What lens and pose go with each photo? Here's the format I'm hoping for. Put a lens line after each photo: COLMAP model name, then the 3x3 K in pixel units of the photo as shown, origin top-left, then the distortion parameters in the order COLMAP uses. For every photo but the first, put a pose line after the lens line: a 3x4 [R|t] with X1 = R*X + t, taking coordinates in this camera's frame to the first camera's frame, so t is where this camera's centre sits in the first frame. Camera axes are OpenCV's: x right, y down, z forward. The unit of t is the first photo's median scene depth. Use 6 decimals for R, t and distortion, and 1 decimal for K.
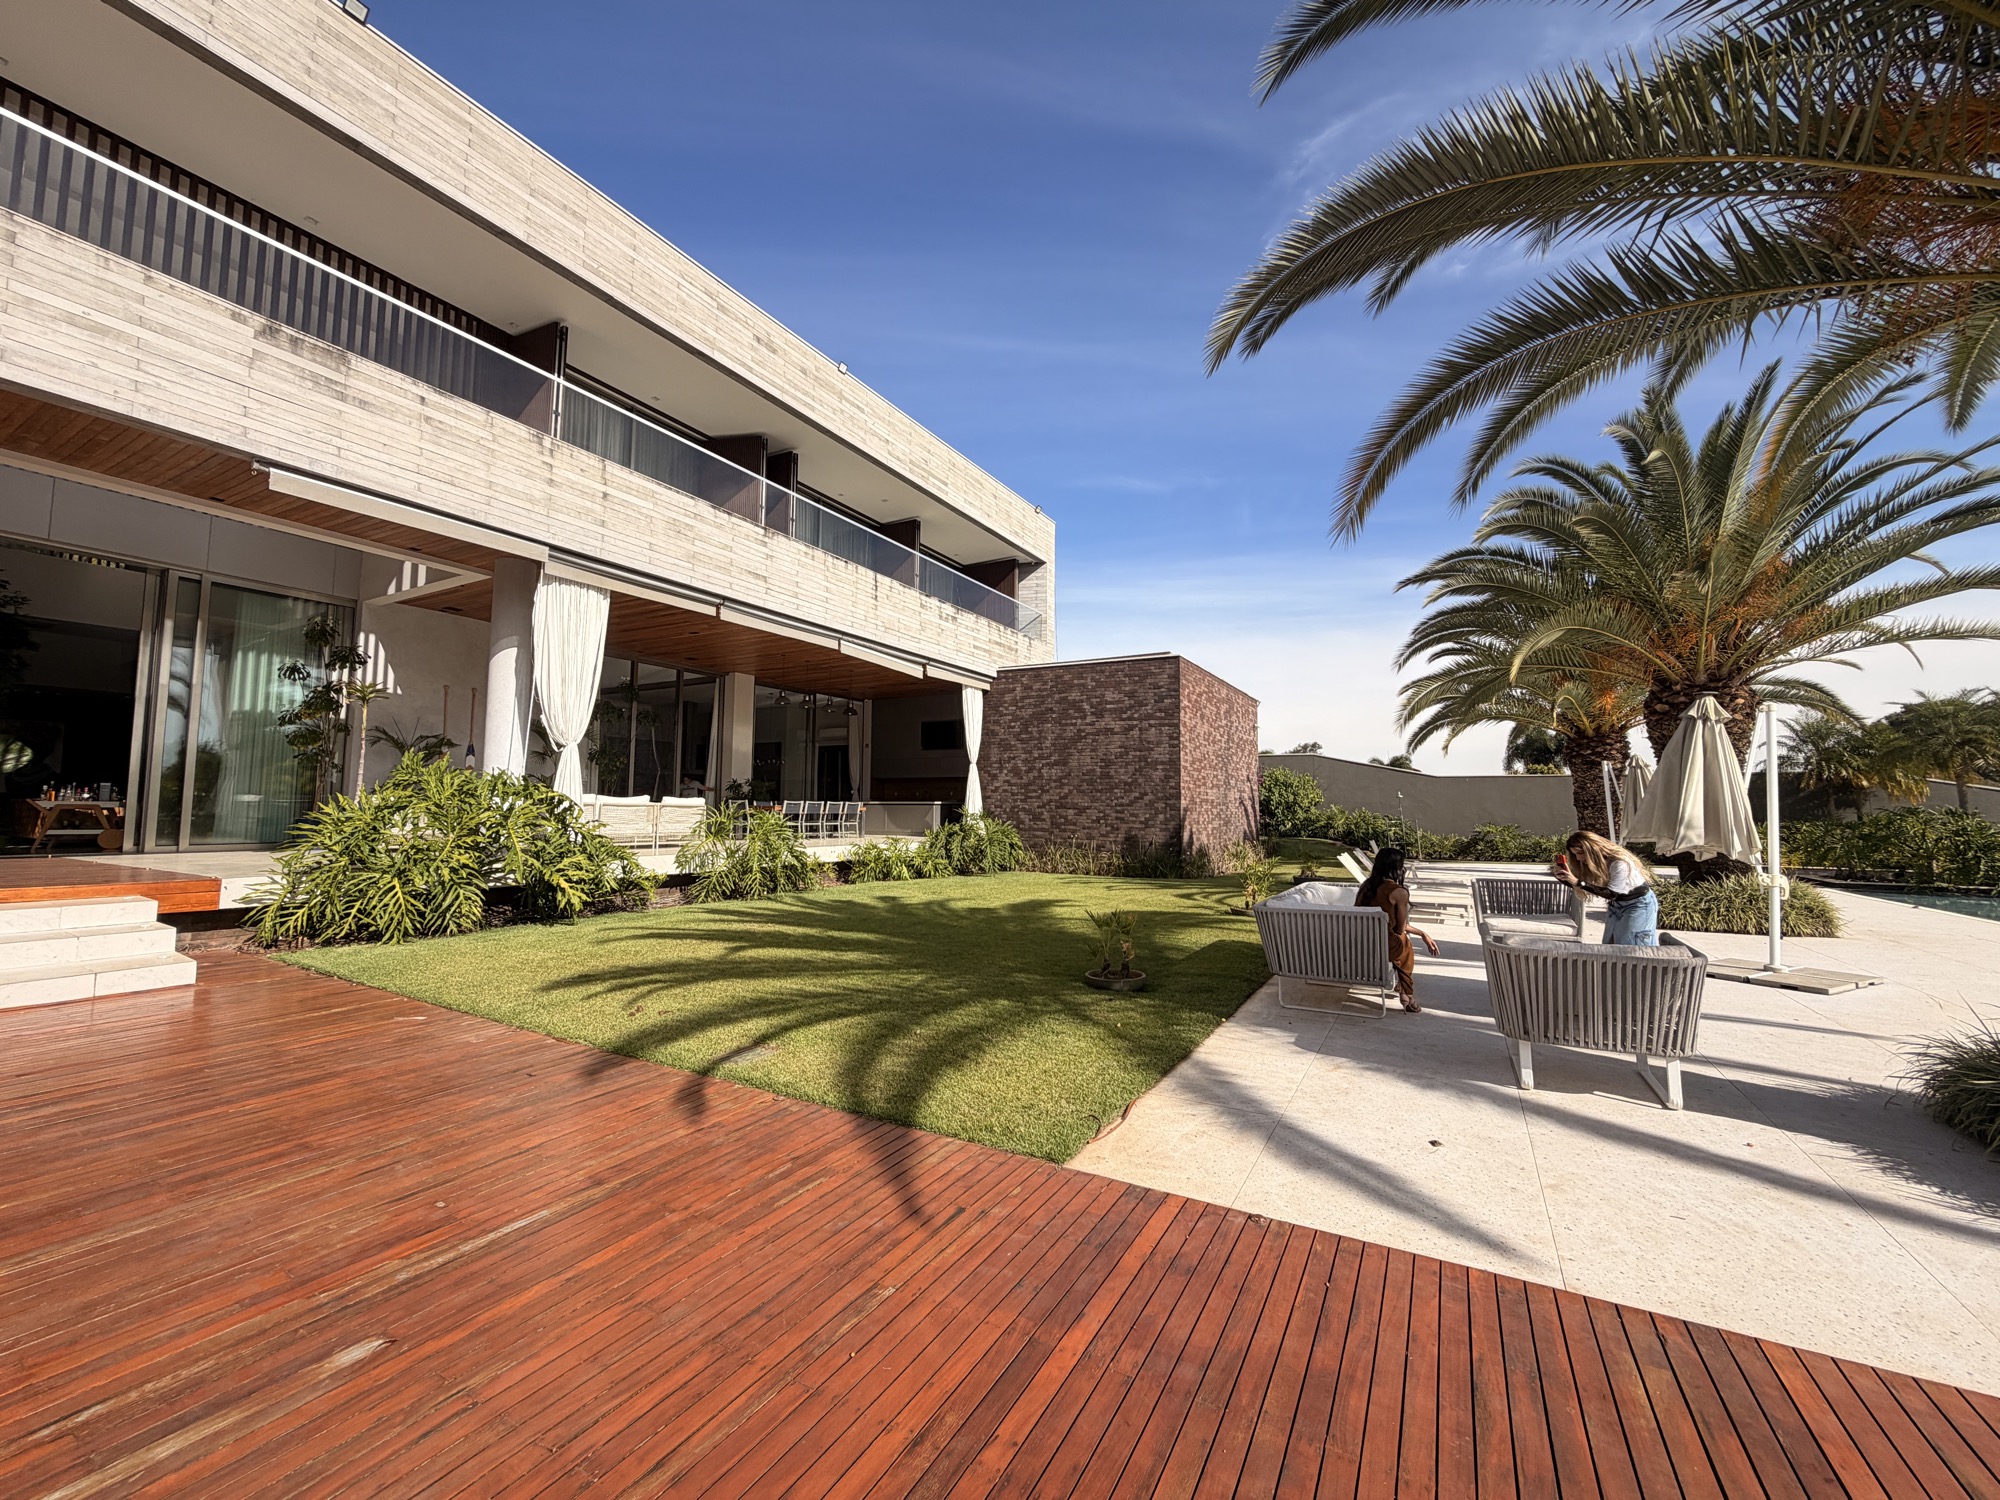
lens RADIAL K [[793.5, 0, 992.3], [0, 793.5, 749.6], [0, 0, 1]] dist [-0.001504, 0.000486]
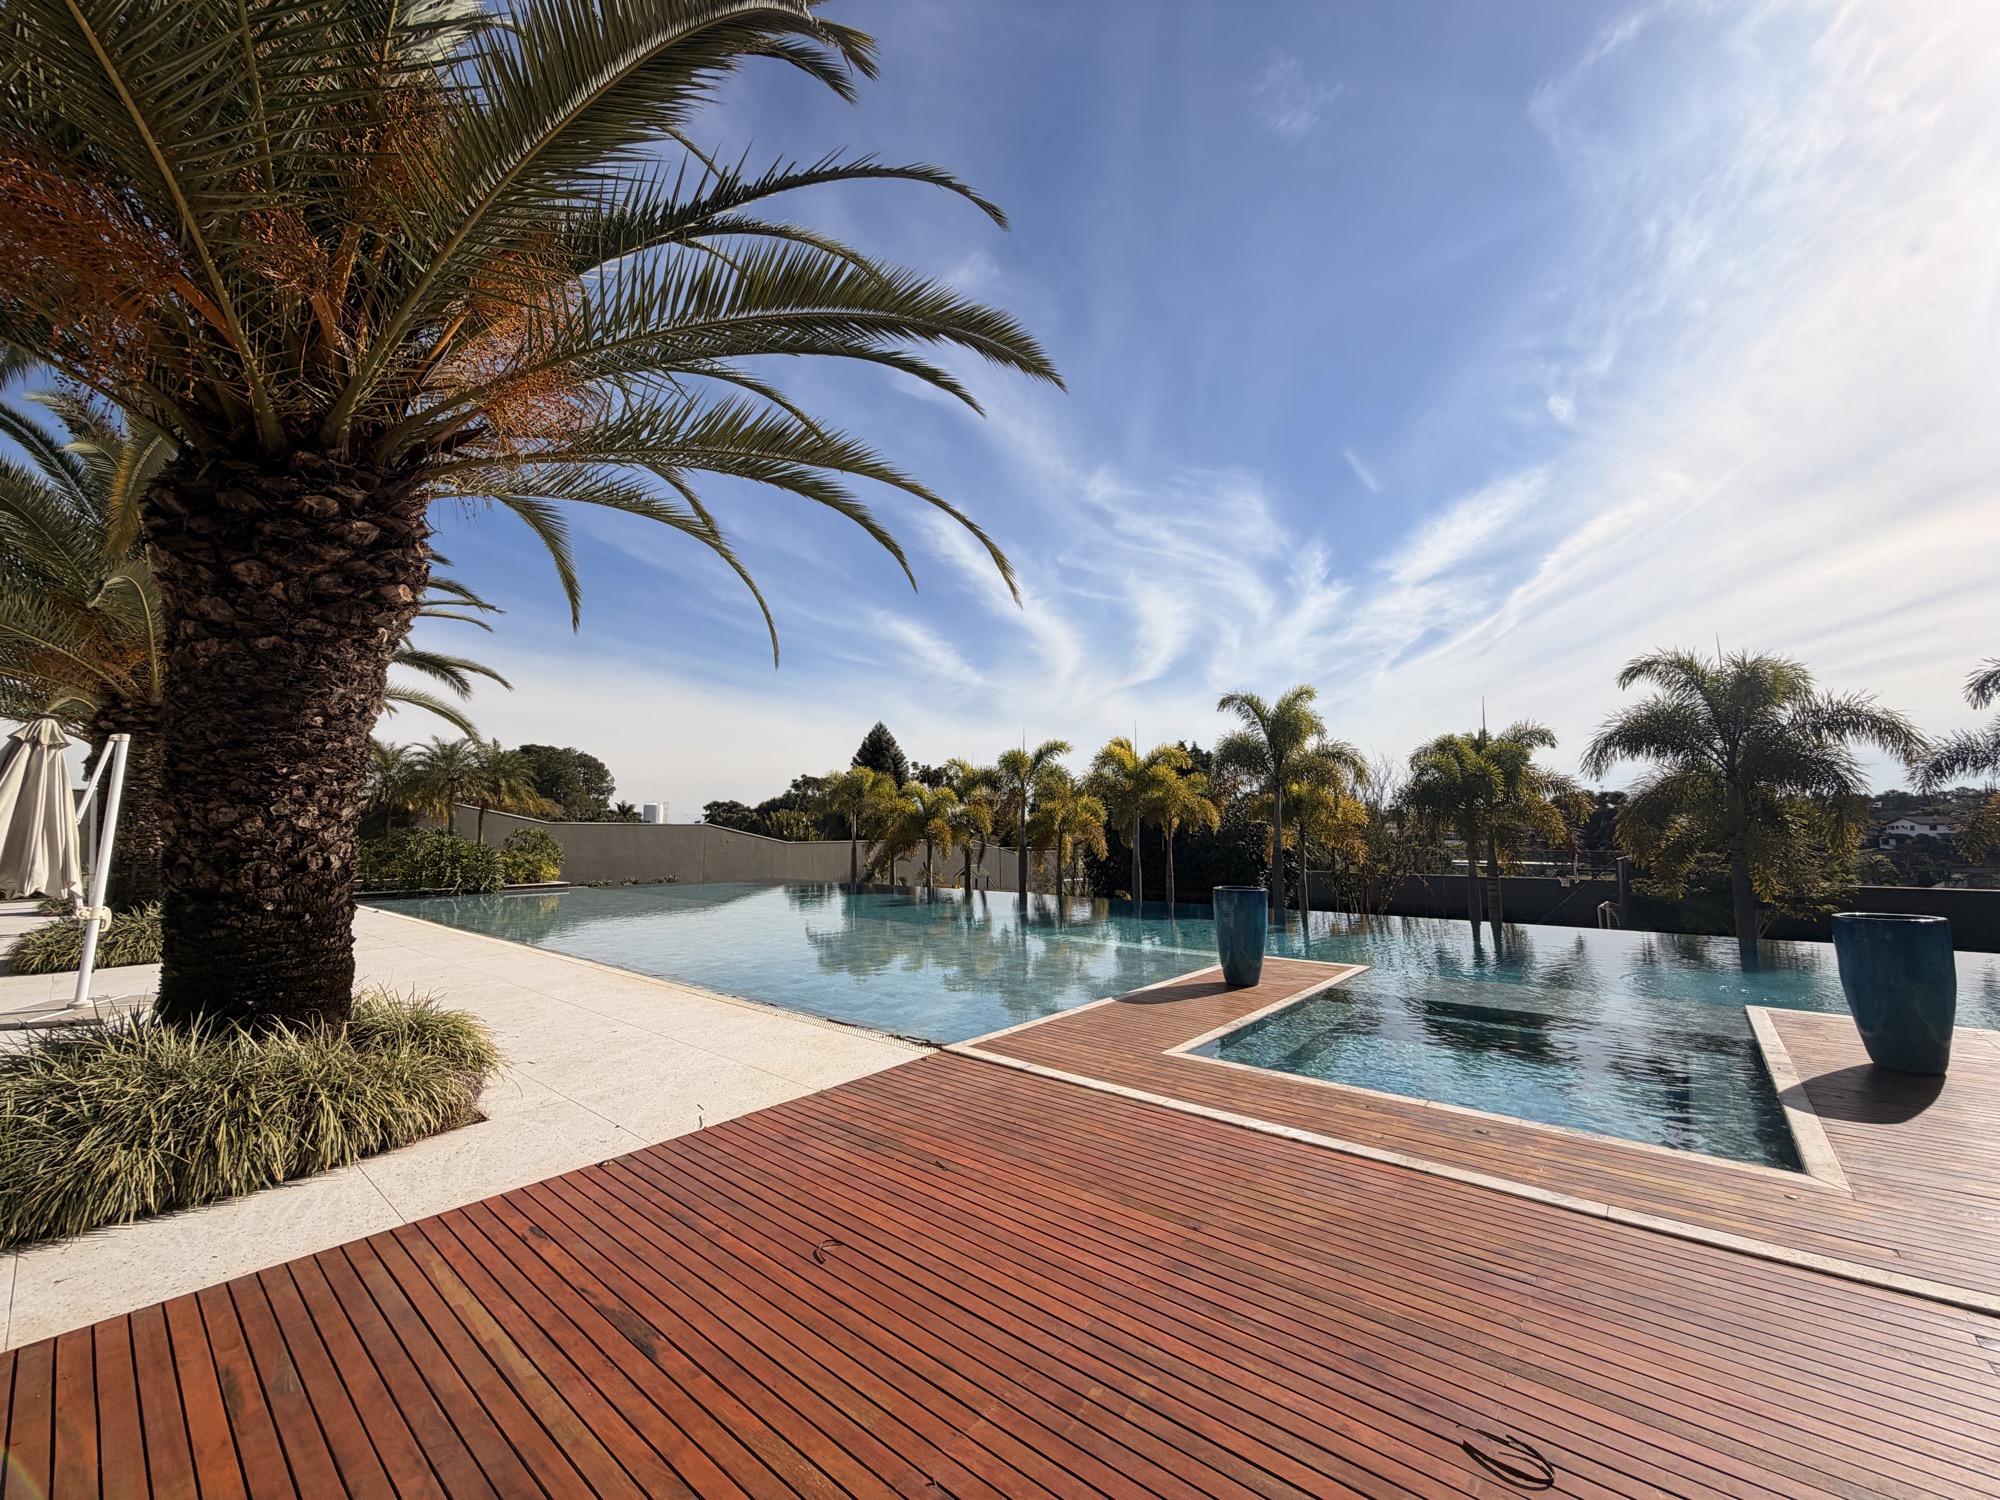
lens RADIAL K [[793.5, 0, 995.0], [0, 793.5, 746.7], [0, 0, 1]] dist [-0.001504, 0.000486]
pose [[0.185561, 0.092487, 0.978271, 0.159683], [-0.069611, 0.994297, -0.080798, -0.027918], [-0.980164, -0.053105, 0.190941, -0.197477]]
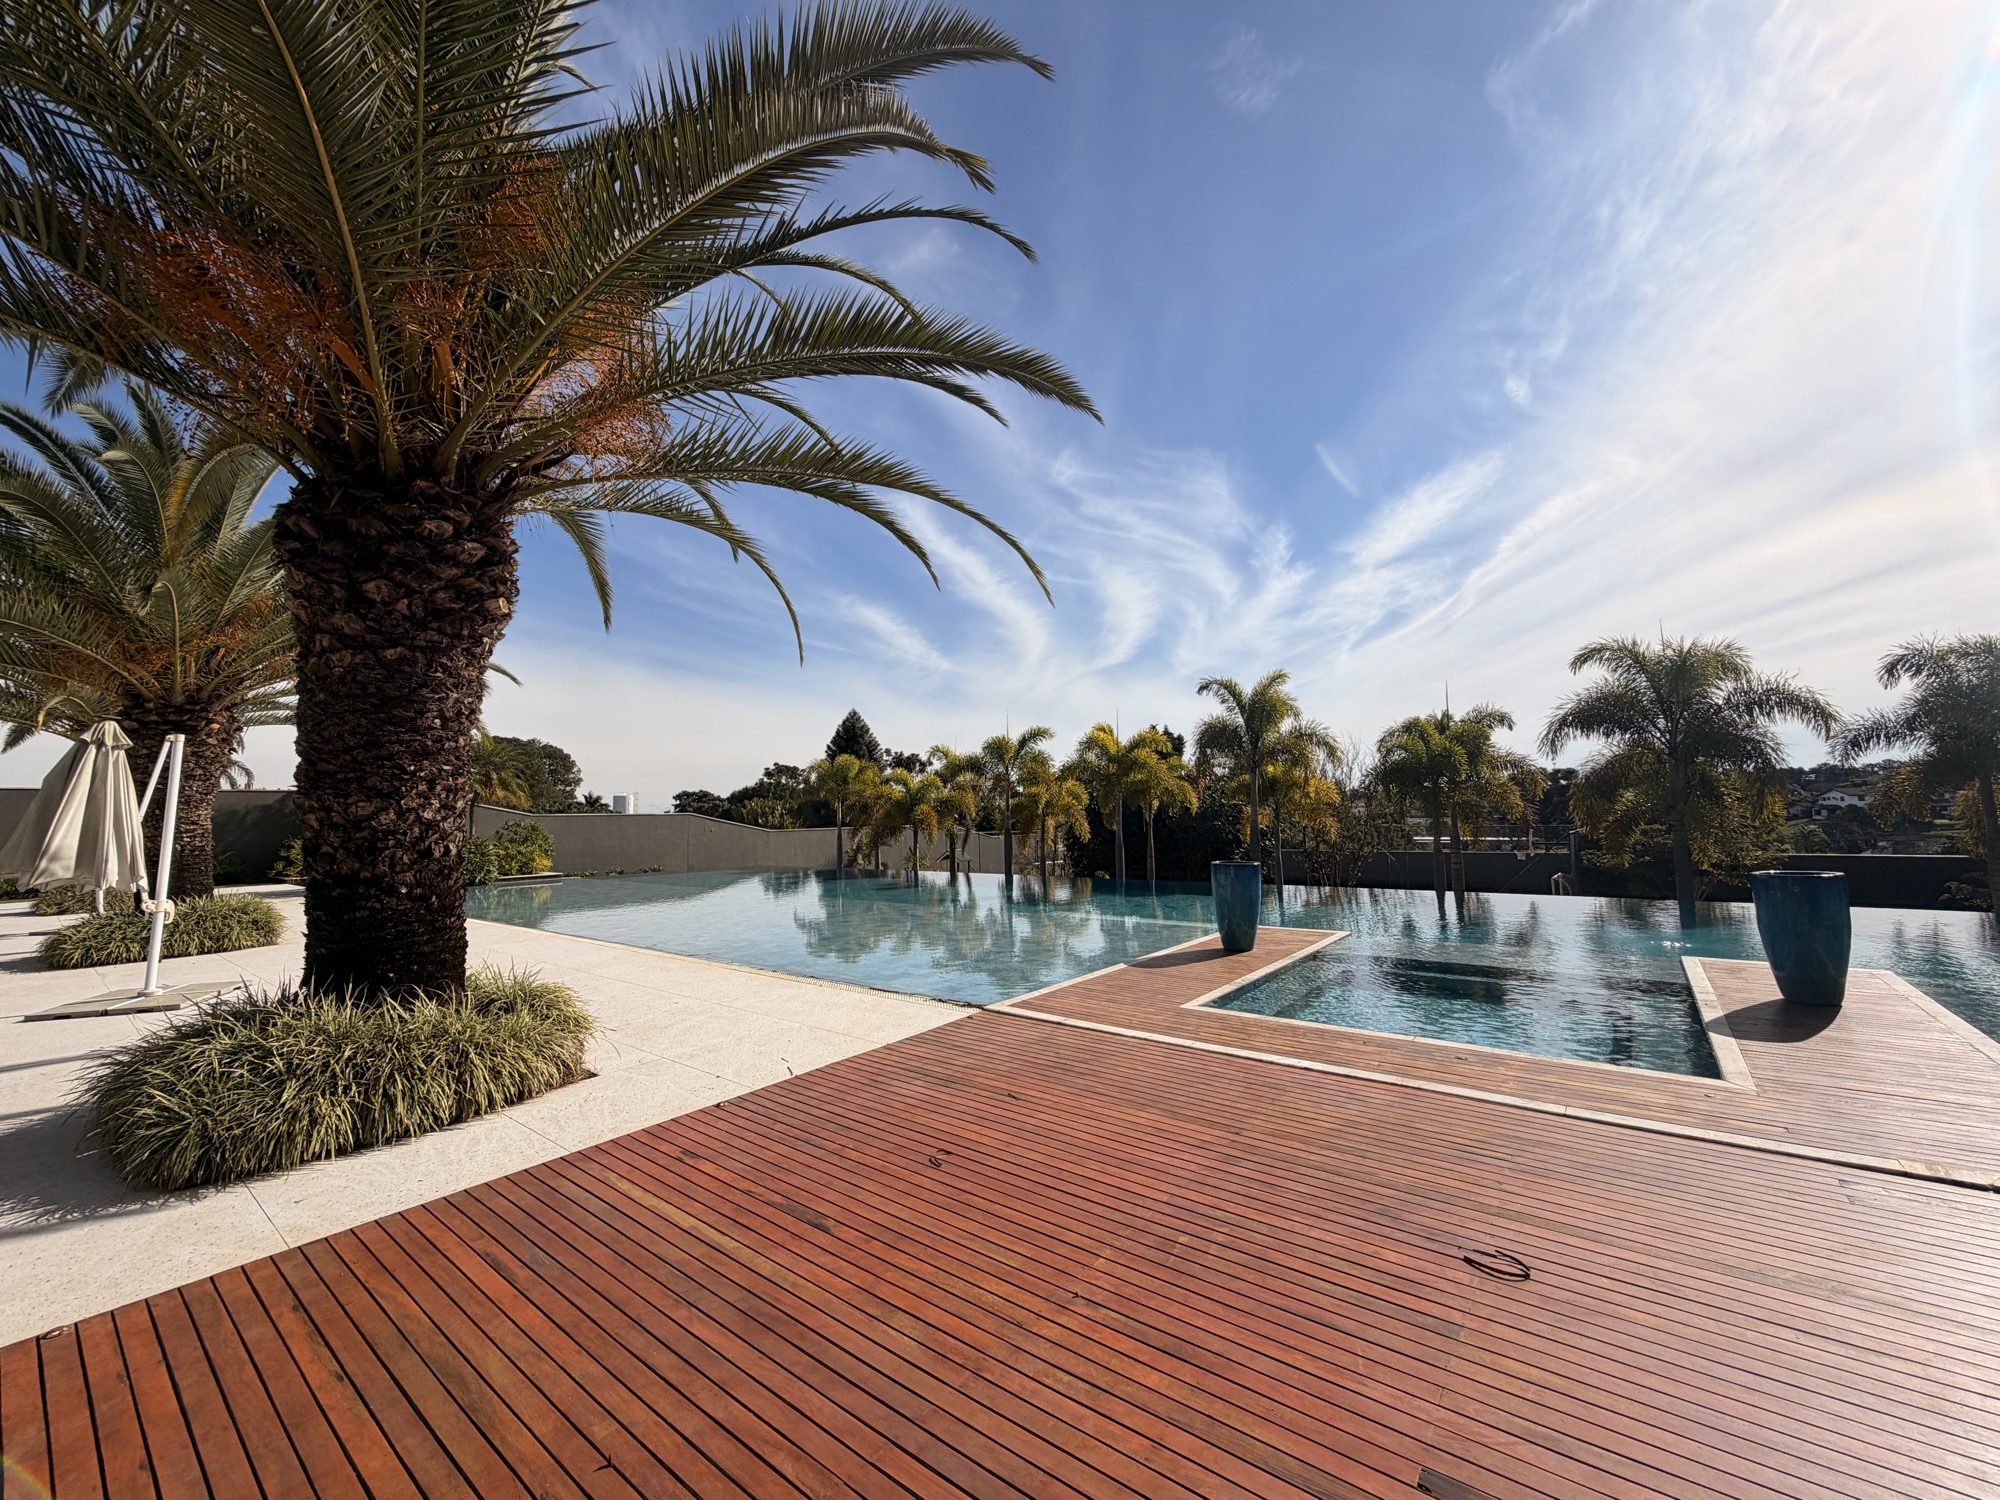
lens RADIAL K [[793.5, 0, 994.5], [0, 793.5, 748.3], [0, 0, 1]] dist [-0.001504, 0.000486]
pose [[0.149093, 0.069921, 0.986348, 0.089939], [-0.053867, 0.996590, -0.062504, -0.023985], [-0.987355, -0.043813, 0.152351, -0.159350]]
